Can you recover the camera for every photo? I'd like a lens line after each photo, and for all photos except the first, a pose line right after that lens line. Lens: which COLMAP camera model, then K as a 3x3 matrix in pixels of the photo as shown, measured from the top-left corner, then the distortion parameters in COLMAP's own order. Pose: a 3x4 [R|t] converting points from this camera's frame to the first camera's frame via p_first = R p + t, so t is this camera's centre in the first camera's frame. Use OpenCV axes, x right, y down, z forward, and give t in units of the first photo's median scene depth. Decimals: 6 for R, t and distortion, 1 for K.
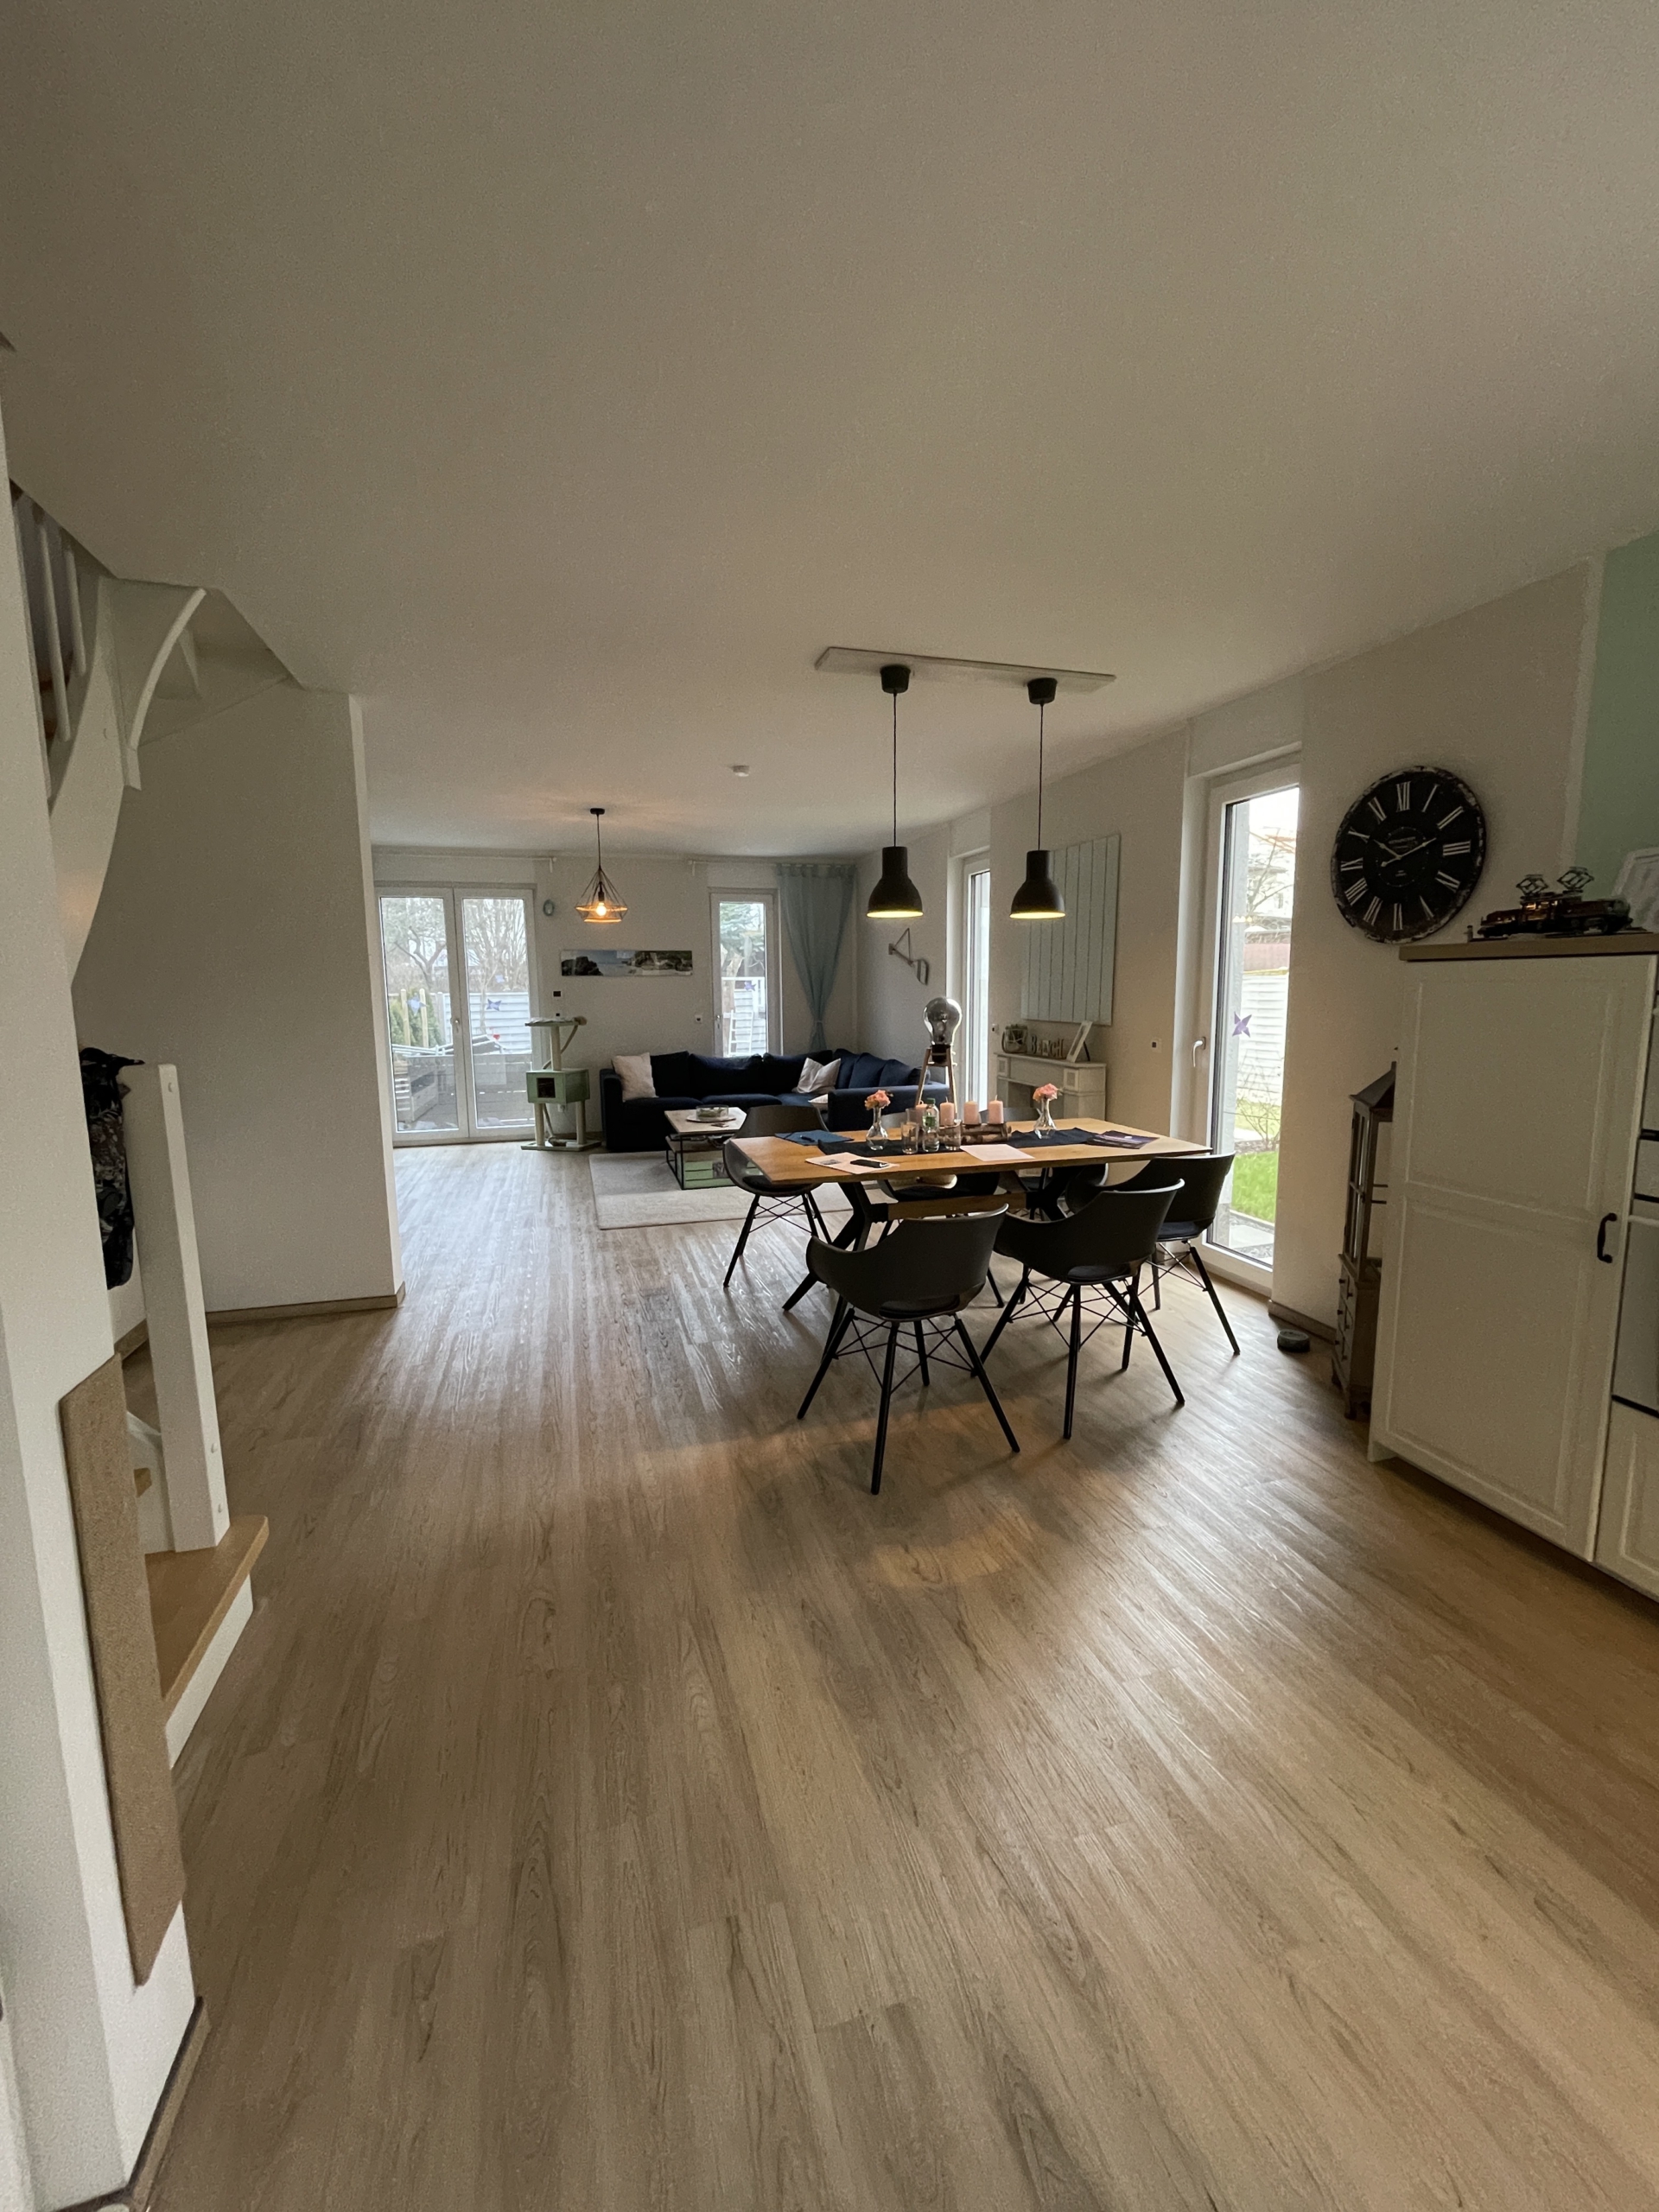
lens RADIAL K [[902.8, 0, 829.5], [0, 902.8, 1106.0], [0, 0, 1]] dist [-0.004550, 0.000980]
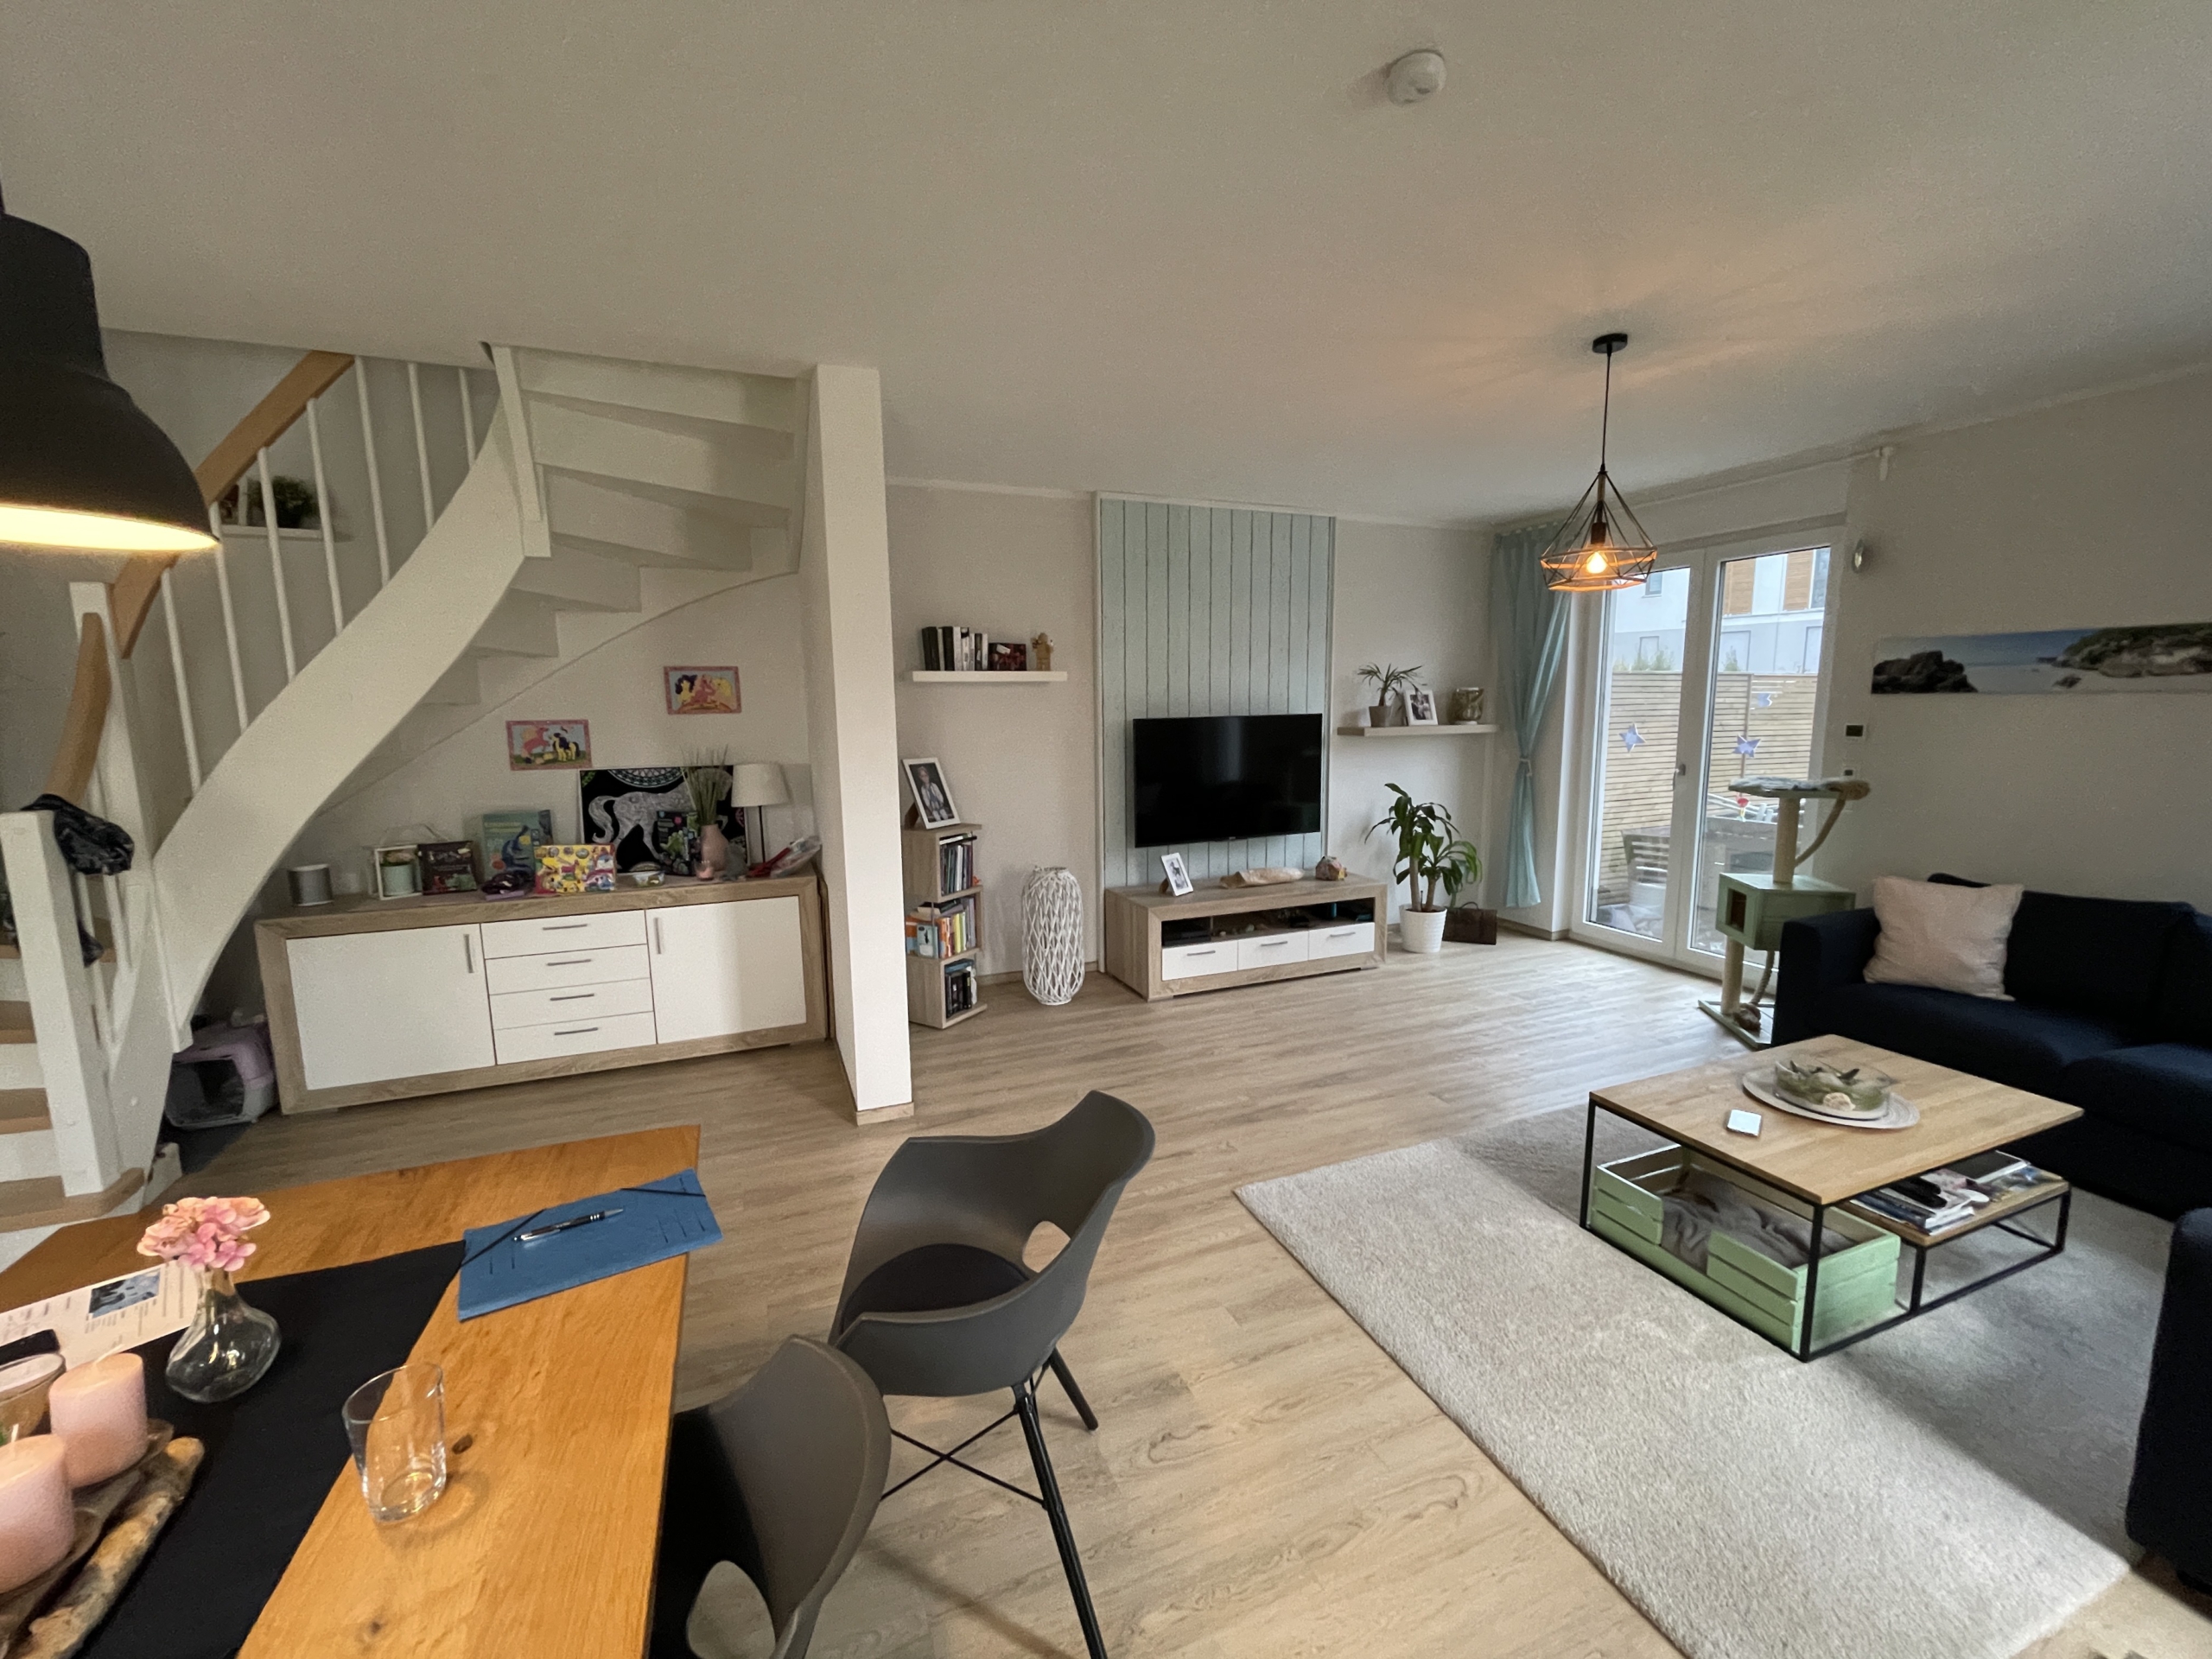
lens RADIAL K [[902.8, 0, 1103.3], [0, 902.8, 832.9], [0, 0, 1]] dist [-0.004550, 0.000980]
pose [[0.102467, 0.151386, -0.983150, 0.150246], [-0.122629, 0.982735, 0.138541, -0.087361], [0.987149, 0.106367, 0.119262, 0.542124]]
